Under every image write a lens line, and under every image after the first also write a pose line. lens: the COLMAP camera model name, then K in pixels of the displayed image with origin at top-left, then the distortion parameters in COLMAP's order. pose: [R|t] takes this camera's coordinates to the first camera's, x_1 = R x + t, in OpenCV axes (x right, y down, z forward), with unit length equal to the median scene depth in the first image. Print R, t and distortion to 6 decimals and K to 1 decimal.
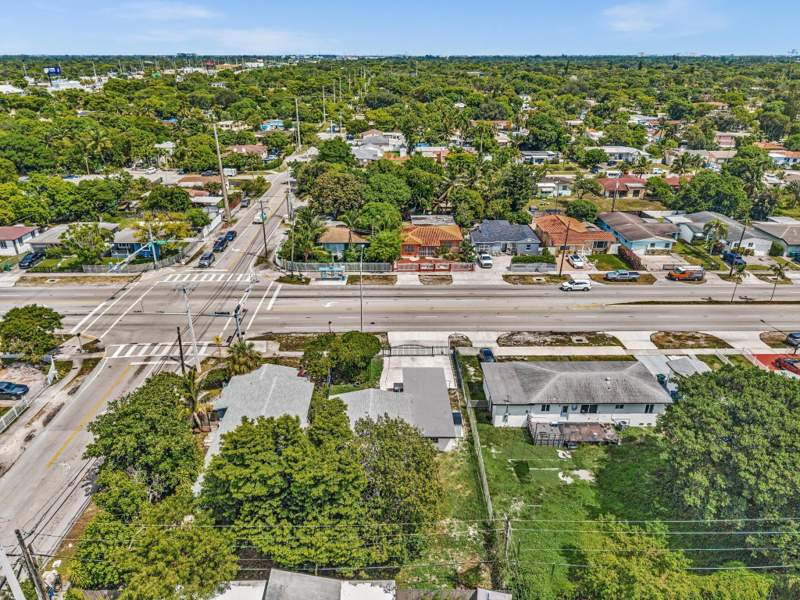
lens RADIAL K [[534.4, 0, 395.0], [0, 534.4, 302.4], [0, 0, 1]] dist [0.036694, -0.035163]
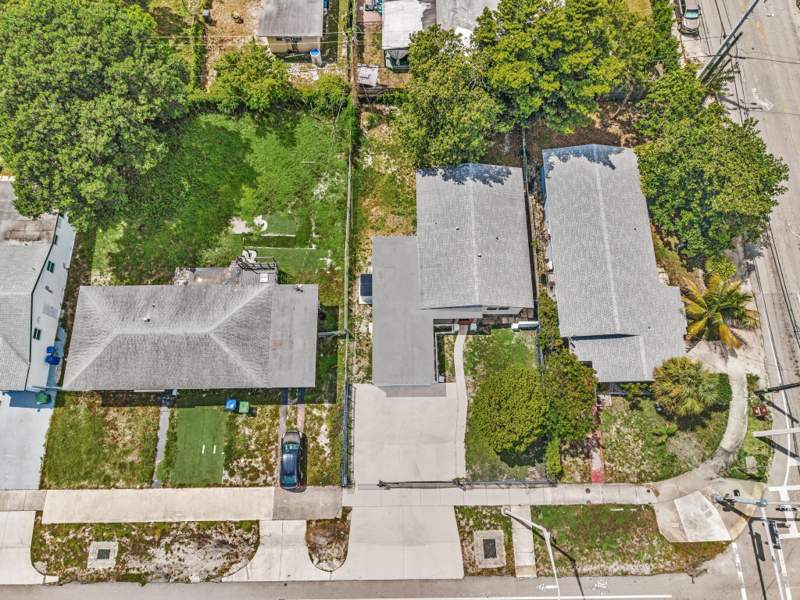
lens RADIAL K [[534.4, 0, 395.0], [0, 534.4, 302.4], [0, 0, 1]] dist [0.036694, -0.035163]
pose [[-0.999999, 0.000289, 0.001515, 0.059166], [0.001462, -0.134273, 0.990943, -0.481352], [0.000490, 0.990944, 0.134273, 0.767200]]
